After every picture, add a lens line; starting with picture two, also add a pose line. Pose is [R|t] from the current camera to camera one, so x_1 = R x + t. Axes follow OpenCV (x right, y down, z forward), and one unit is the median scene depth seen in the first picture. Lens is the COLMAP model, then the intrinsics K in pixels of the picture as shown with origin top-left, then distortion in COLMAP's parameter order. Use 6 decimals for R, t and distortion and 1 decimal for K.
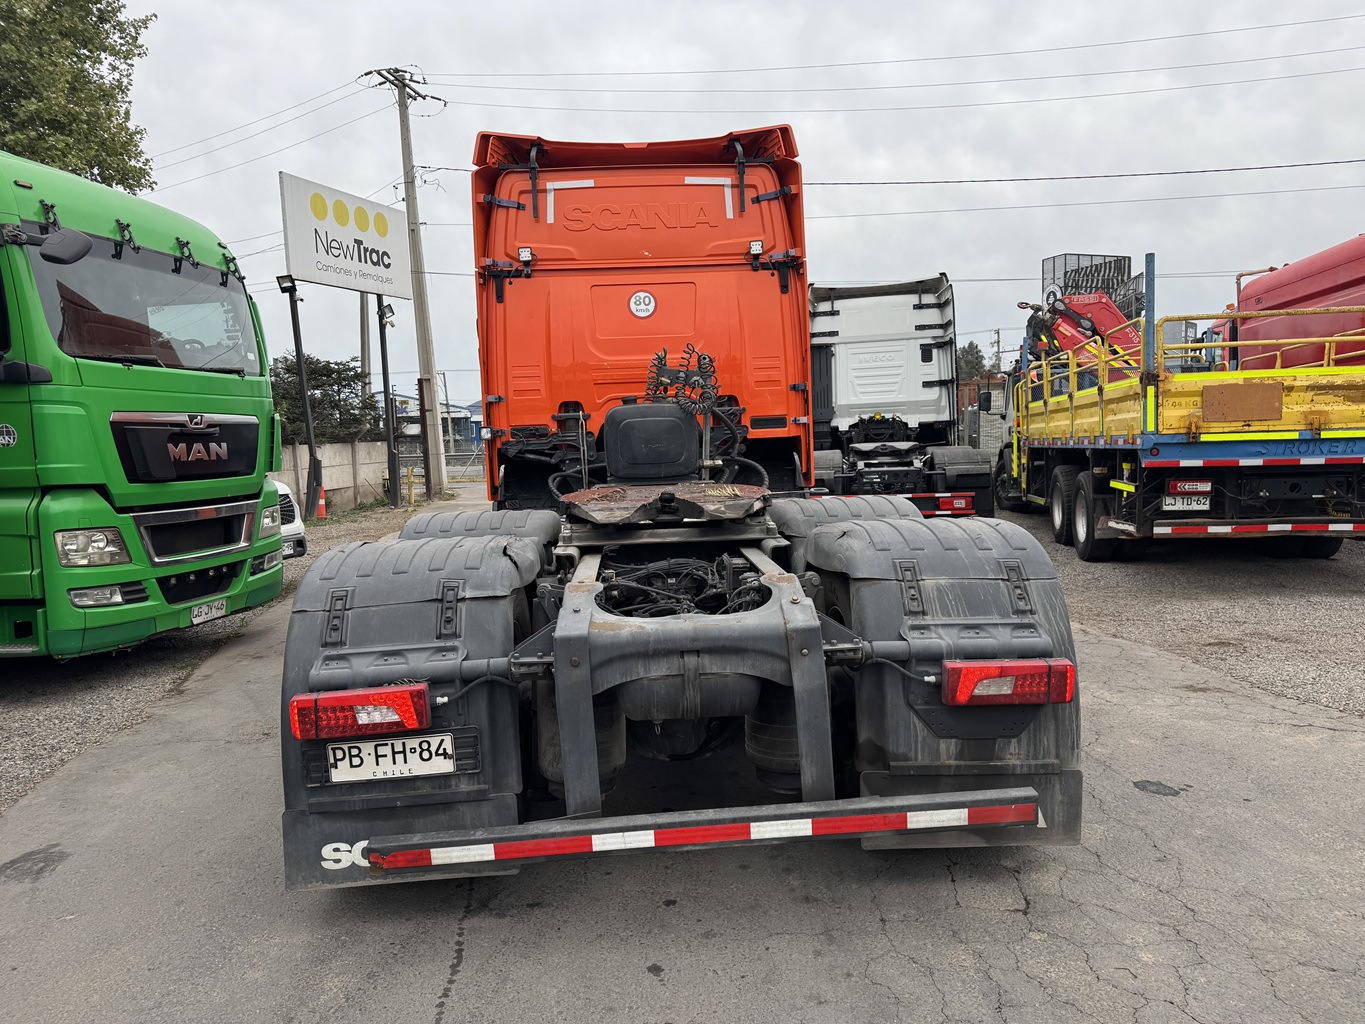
lens RADIAL K [[943.2, 0, 686.0], [0, 943.2, 512.4], [0, 0, 1]] dist [0.131261, -0.207934]
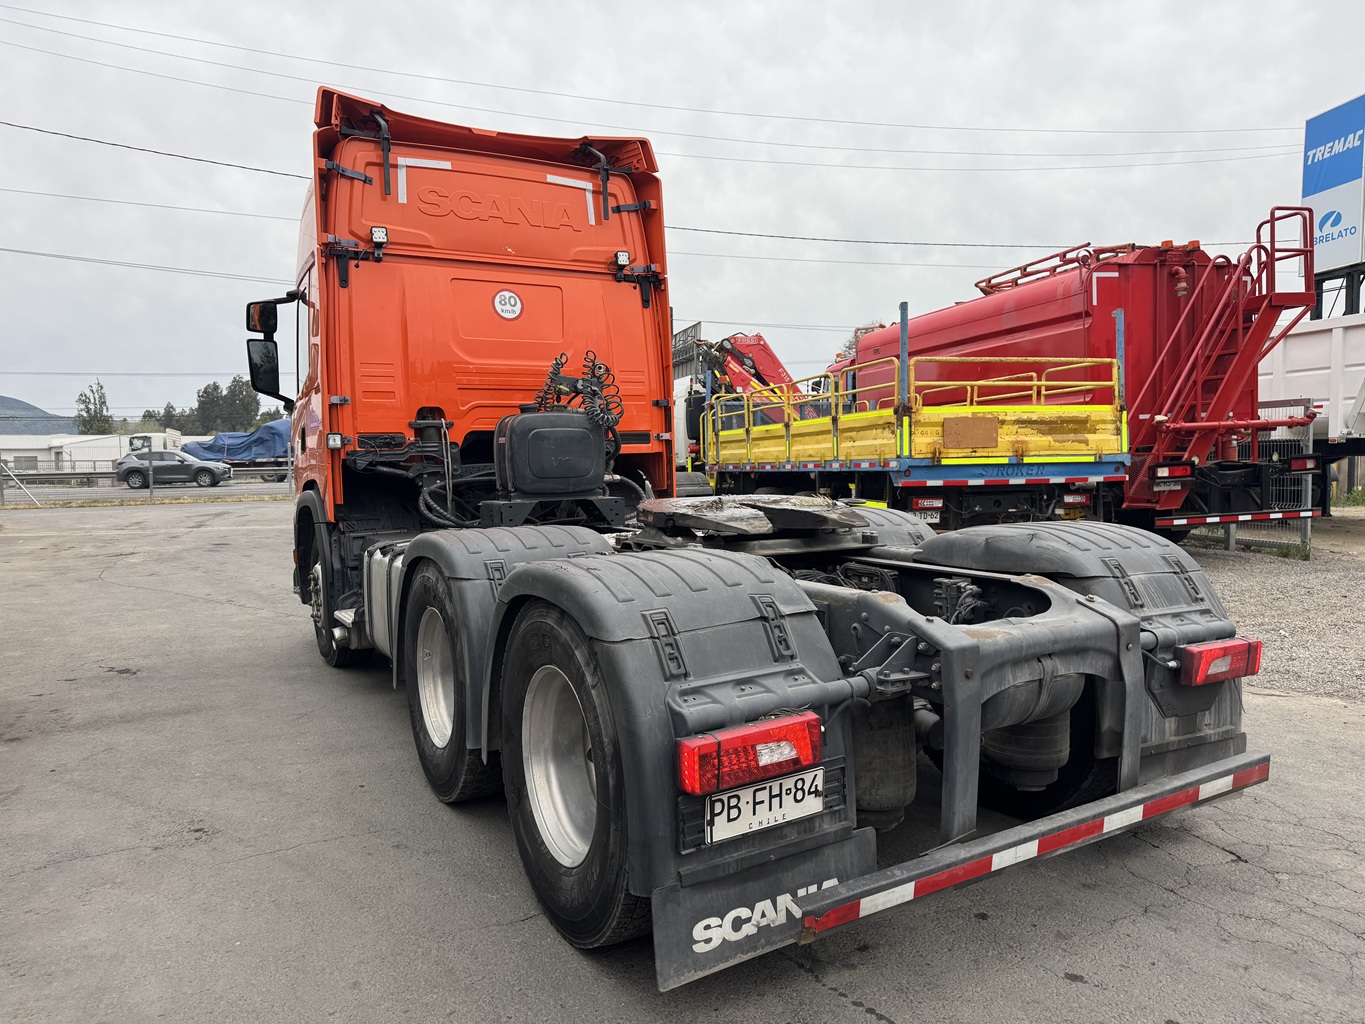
lens RADIAL K [[943.2, 0, 686.0], [0, 943.2, 512.4], [0, 0, 1]] dist [0.131261, -0.207934]
pose [[0.894336, -0.009349, 0.447298, -0.306227], [0.022328, 0.999469, -0.023752, 0.006417], [-0.446838, 0.031229, 0.894070, 0.108626]]
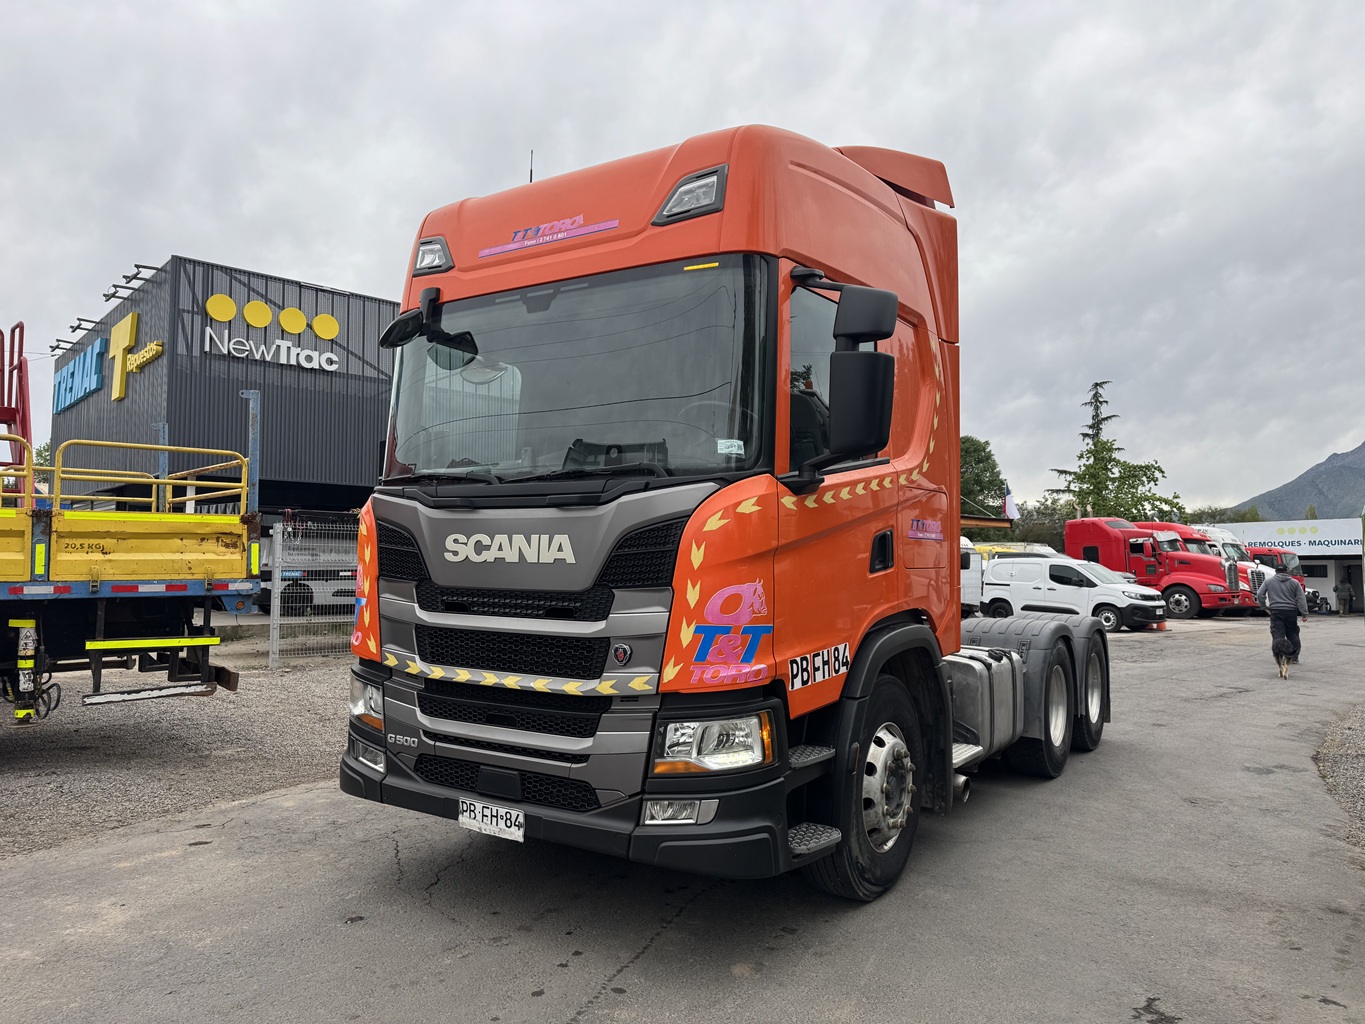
lens RADIAL K [[943.2, 0, 686.0], [0, 943.2, 512.4], [0, 0, 1]] dist [0.131261, -0.207934]
pose [[-0.801123, 0.058188, 0.595665, -0.483606], [0.060109, 0.998053, -0.016654, -0.120573], [-0.595474, 0.022463, -0.803060, 1.712787]]
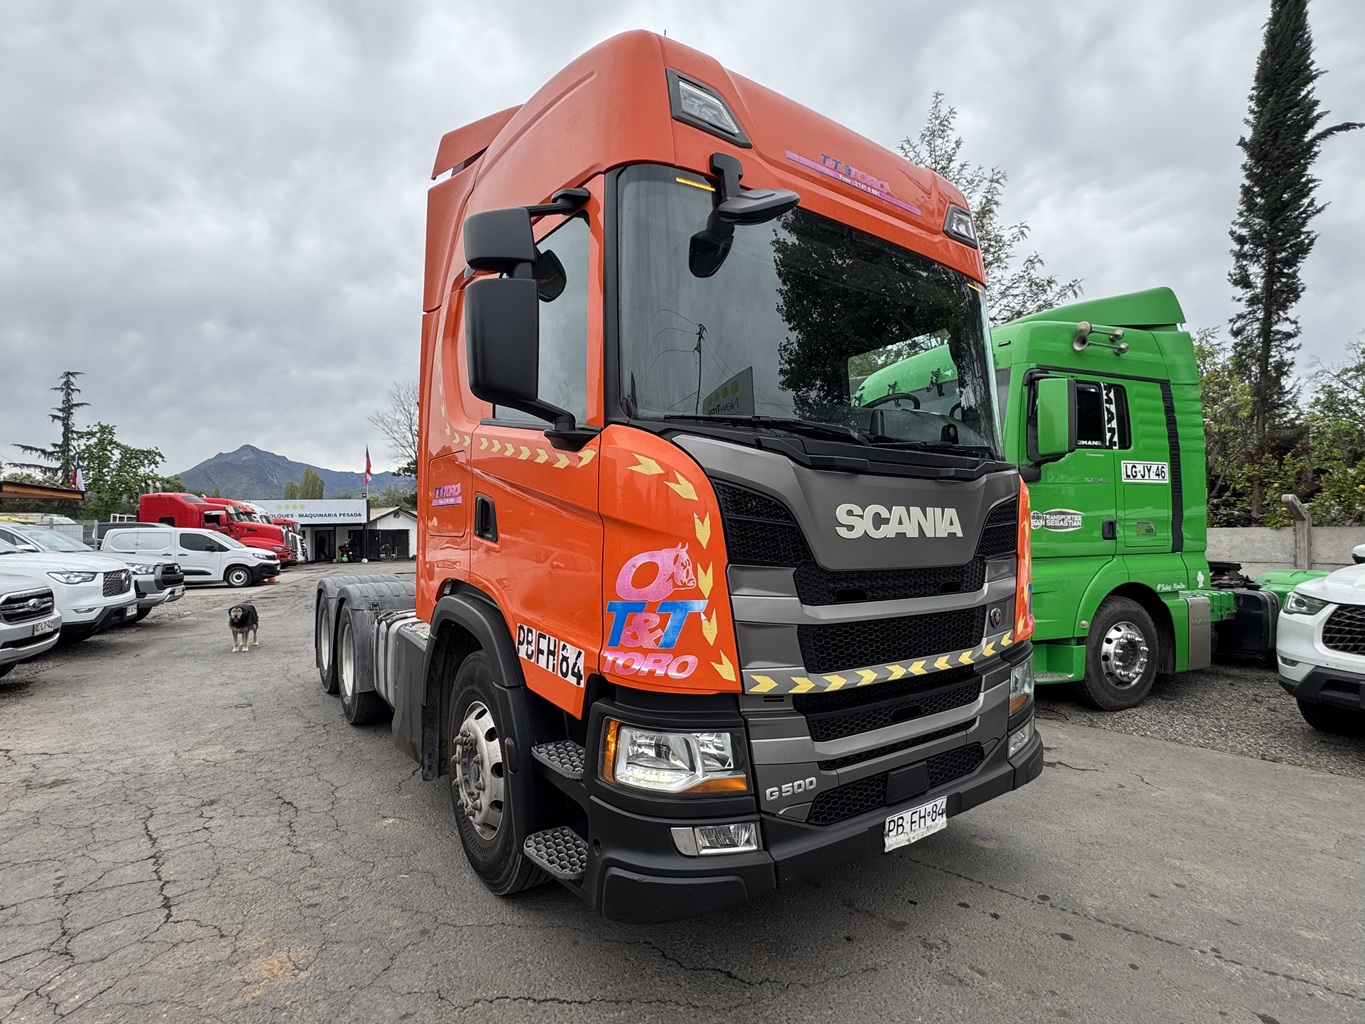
lens RADIAL K [[665.5, 0, 681.4], [0, 665.5, 513.9], [0, 0, 1]] dist [0.002633, 0.000413]
pose [[-0.849818, 0.027919, -0.526337, 0.234673], [-0.000407, 0.998561, 0.053624, -0.138559], [0.527077, 0.045785, -0.848584, 1.559904]]
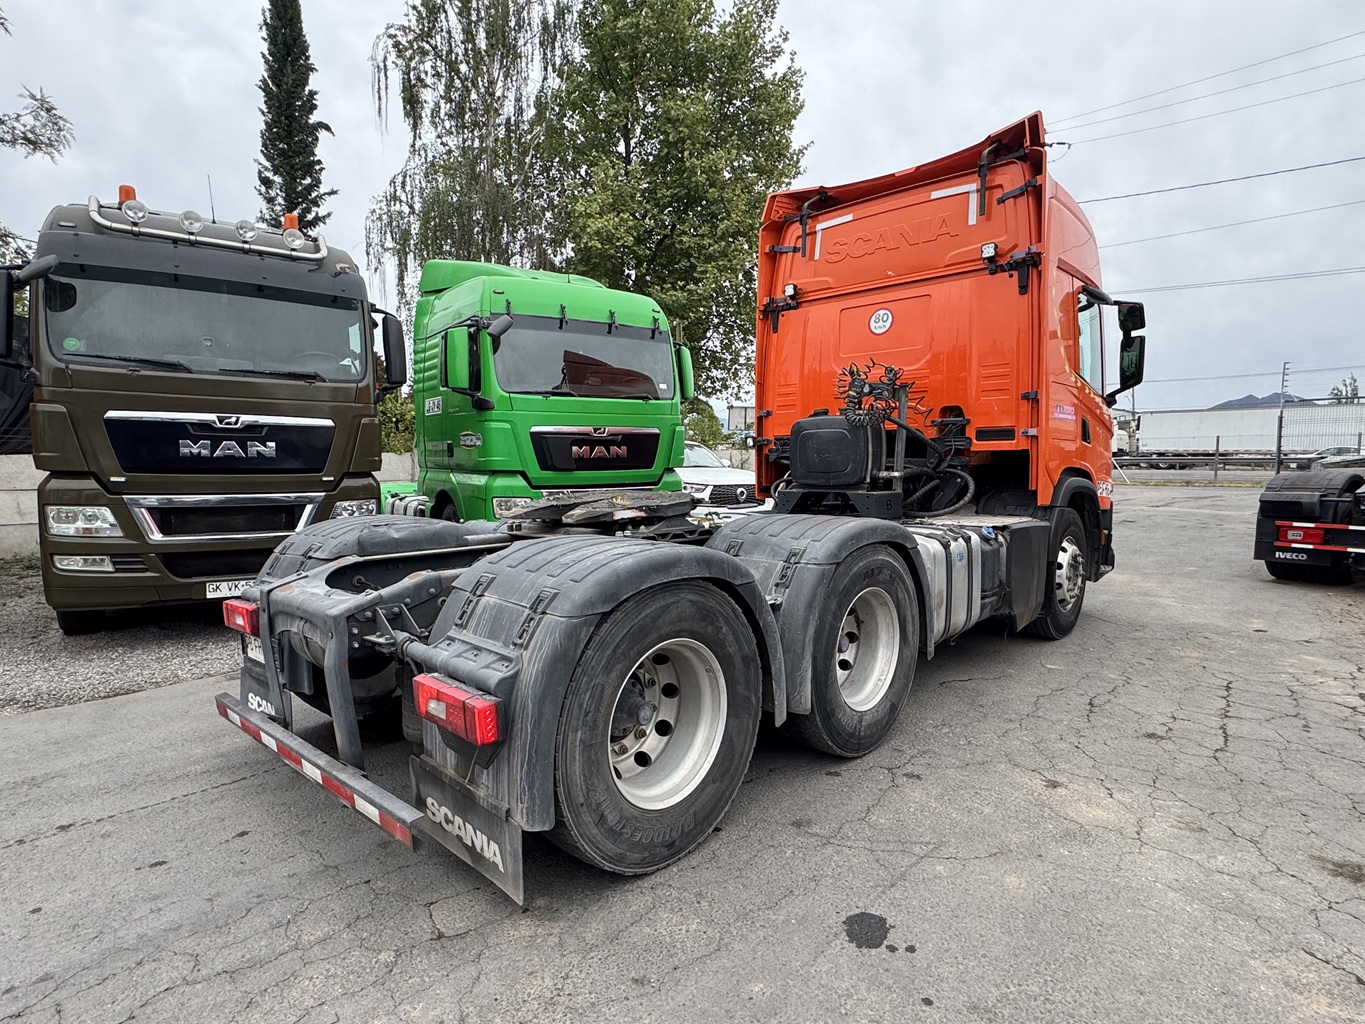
lens RADIAL K [[761.8, 0, 682.5], [0, 761.8, 512.0], [0, 0, 1]] dist [-0.002488, 0.000021]
pose [[0.684185, 0.081285, -0.724764, 0.435651], [-0.070930, 0.996475, 0.044800, -0.030638], [0.725851, 0.020756, 0.687539, 0.262184]]
